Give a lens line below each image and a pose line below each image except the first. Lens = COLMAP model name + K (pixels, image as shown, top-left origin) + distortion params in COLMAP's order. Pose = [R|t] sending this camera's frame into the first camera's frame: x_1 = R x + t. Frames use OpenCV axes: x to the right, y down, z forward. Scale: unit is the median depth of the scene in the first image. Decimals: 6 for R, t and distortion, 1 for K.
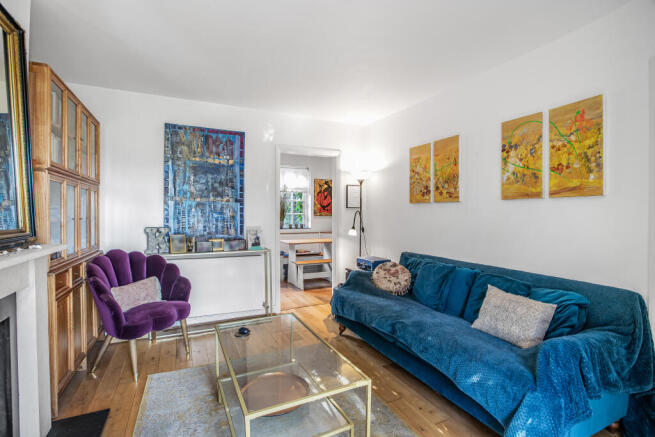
lens RADIAL K [[303.4, 0, 332.0], [0, 303.4, 216.1], [0, 0, 1]] dist [-0.000579, 0.000487]
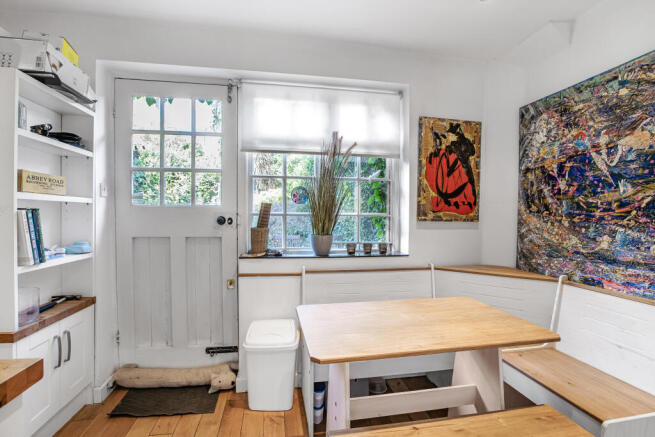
lens RADIAL K [[302.0, 0, 328.3], [0, 302.0, 221.8], [0, 0, 1]] dist [-0.026856, 0.000887]
pose [[0.963456, 0.013735, -0.267514, -0.066461], [-0.010336, 0.999847, 0.014111, -0.003960], [0.267667, -0.010830, 0.963451, 0.632531]]
